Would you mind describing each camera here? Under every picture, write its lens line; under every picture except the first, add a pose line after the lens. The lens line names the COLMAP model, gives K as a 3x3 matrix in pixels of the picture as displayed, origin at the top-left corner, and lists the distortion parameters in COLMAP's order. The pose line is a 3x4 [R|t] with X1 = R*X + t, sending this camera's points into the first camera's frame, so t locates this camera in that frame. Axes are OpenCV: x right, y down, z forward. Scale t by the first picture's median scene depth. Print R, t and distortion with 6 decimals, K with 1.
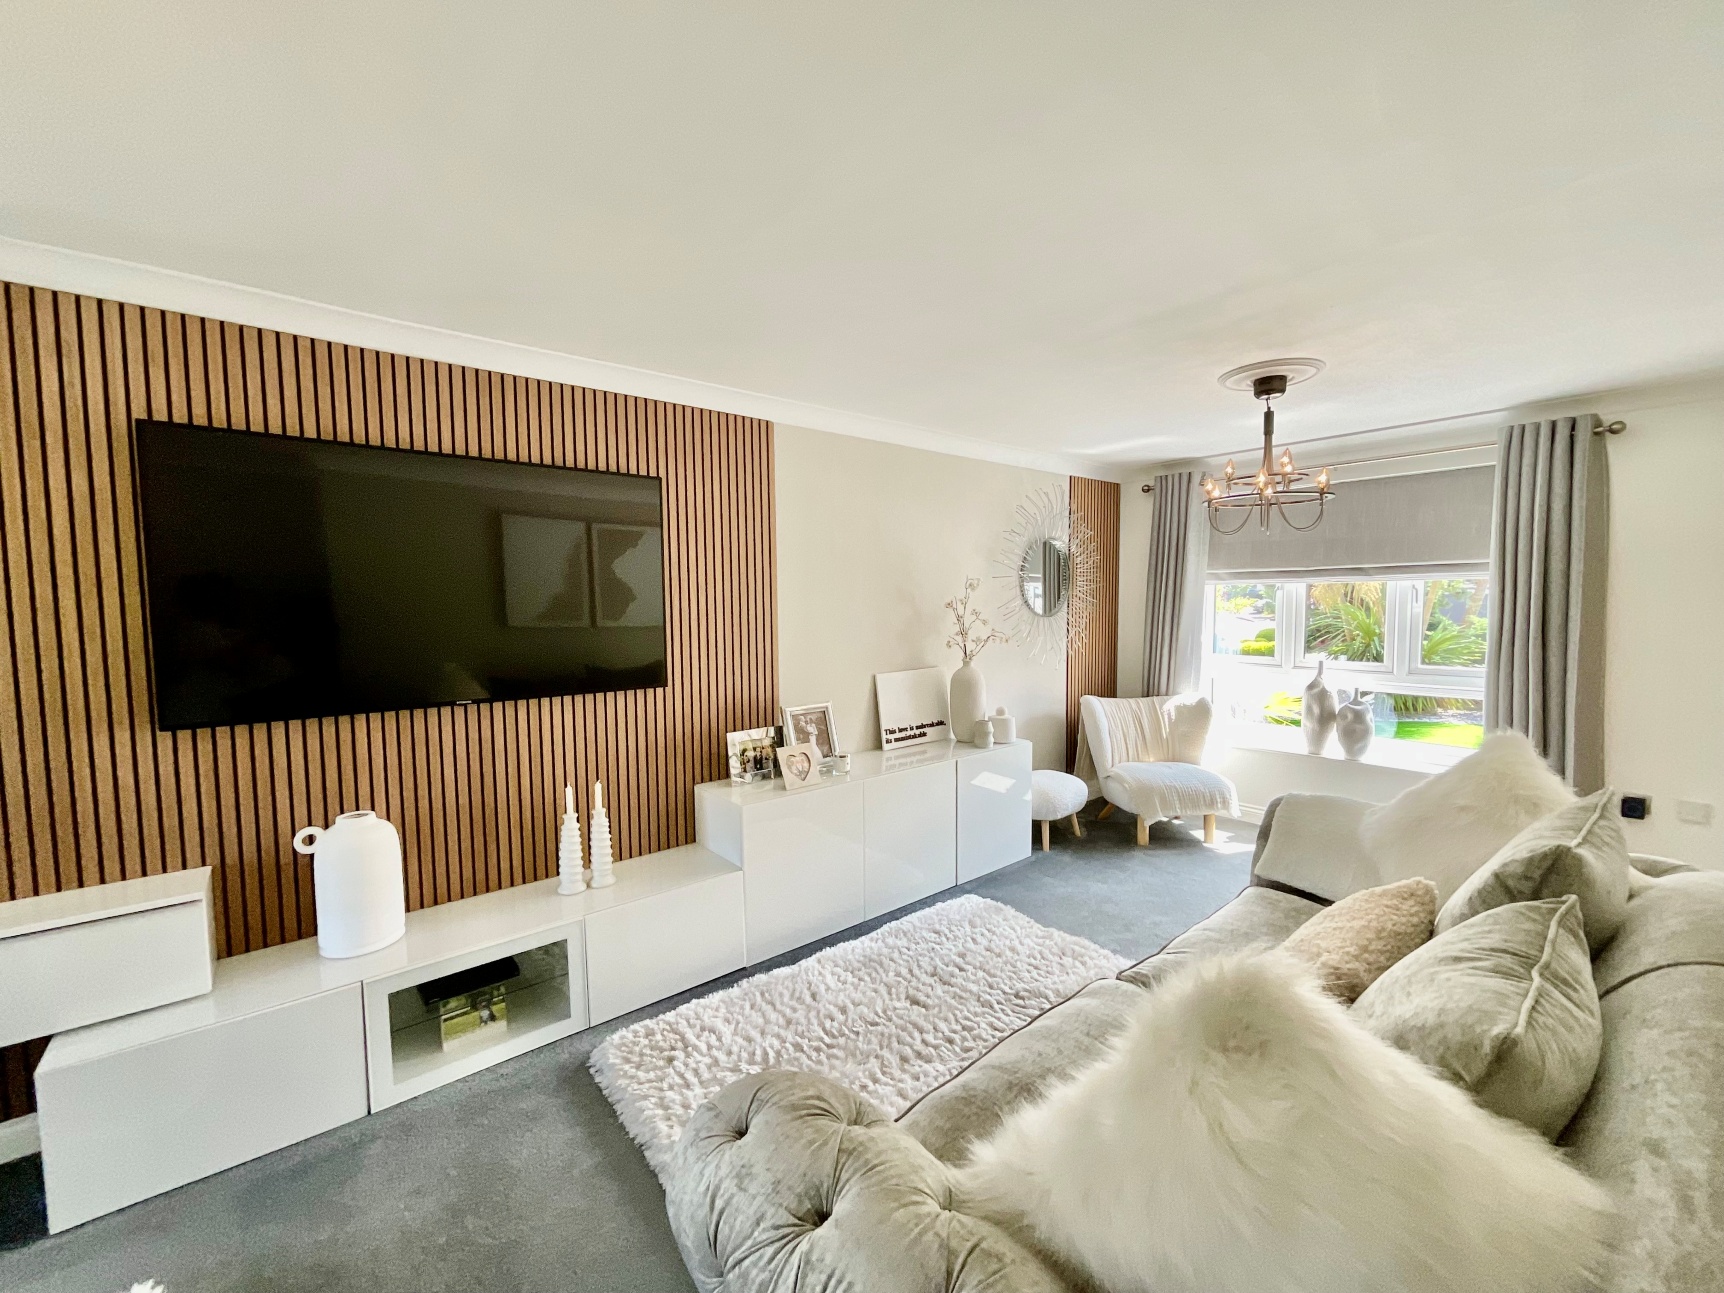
lens RADIAL K [[709.1, 0, 862.0], [0, 709.1, 646.5], [0, 0, 1]] dist [-0.001354, -0.000143]
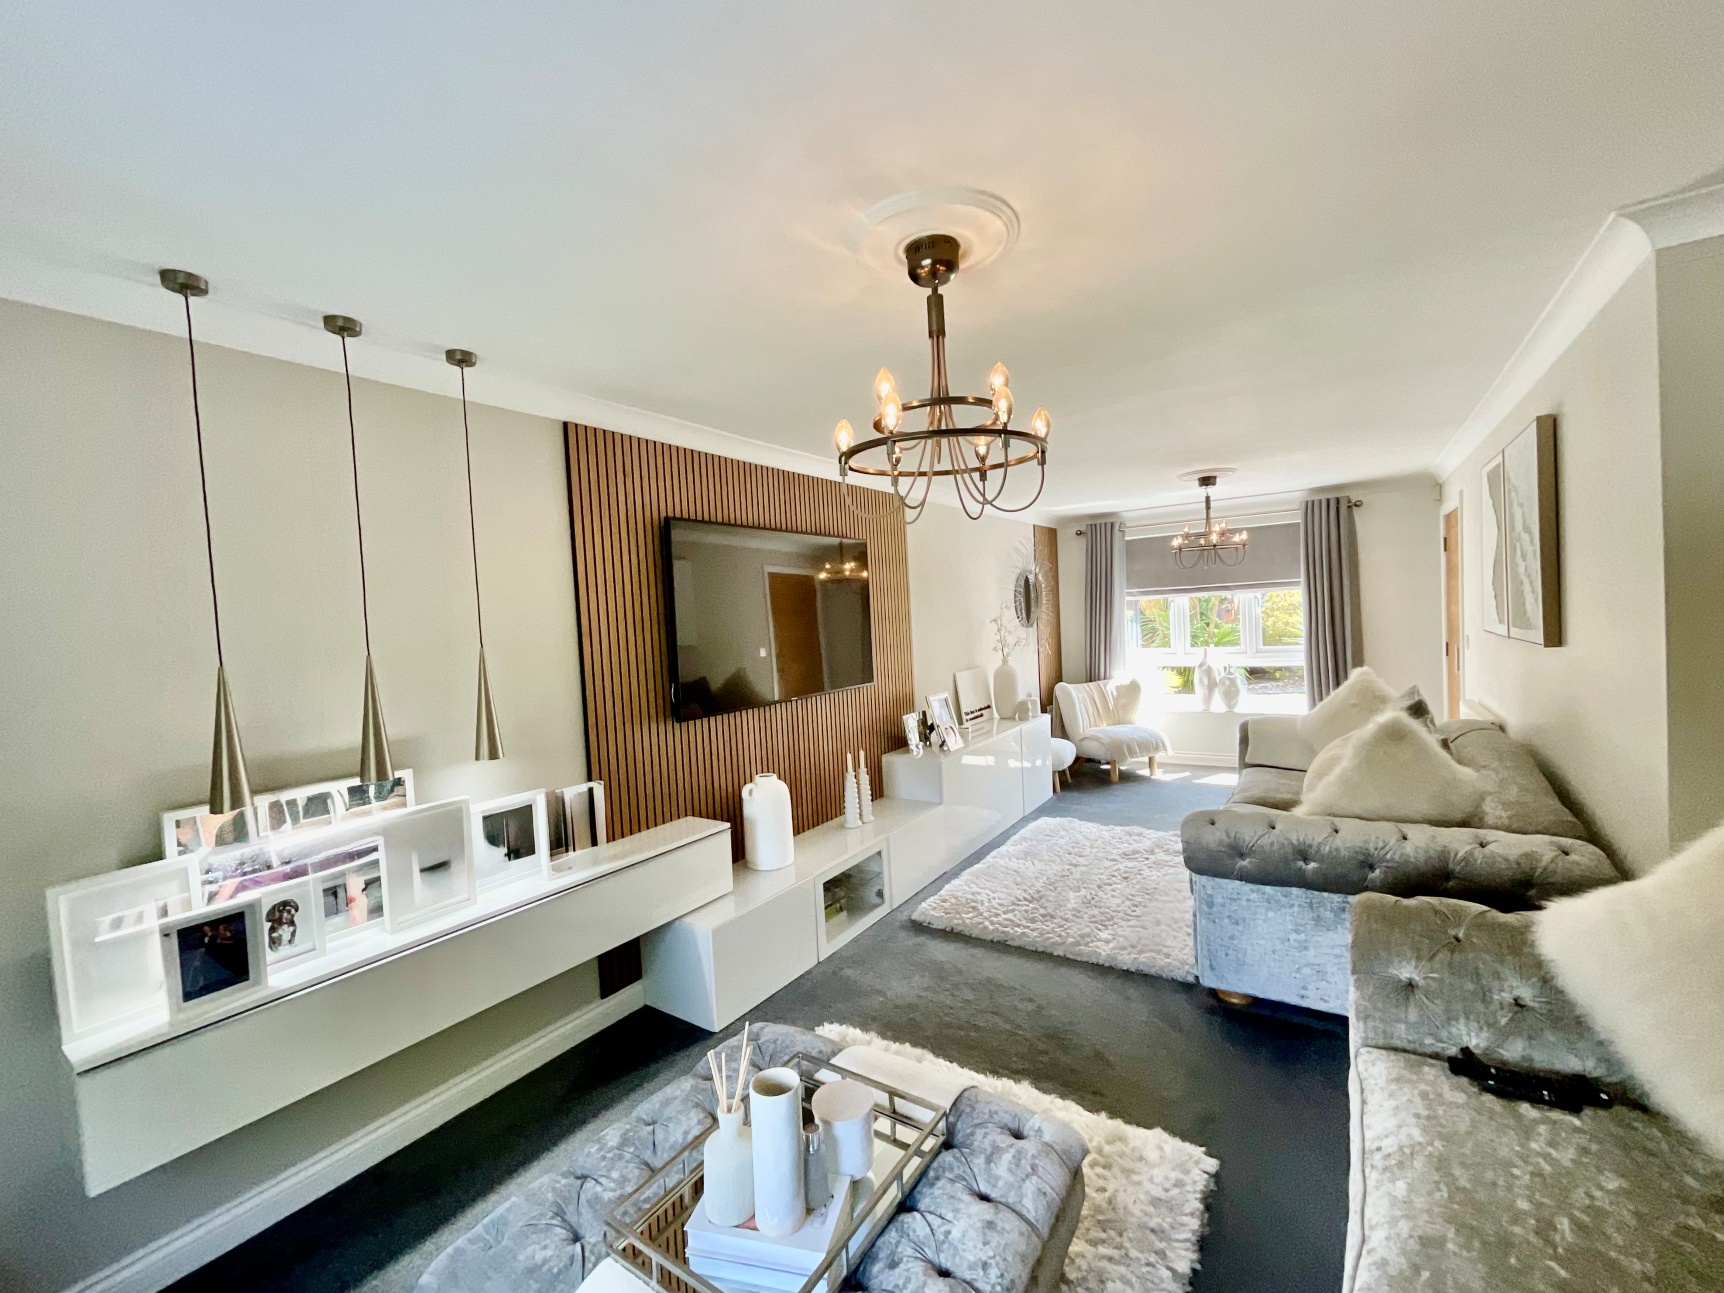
lens RADIAL K [[745.8, 0, 862.2], [0, 745.8, 643.8], [0, 0, 1]] dist [0.001300, -0.000547]
pose [[0.952435, -0.049247, 0.300737, -0.600389], [0.060646, 0.997747, -0.028680, 0.014463], [-0.298648, 0.045554, 0.953276, -0.337835]]
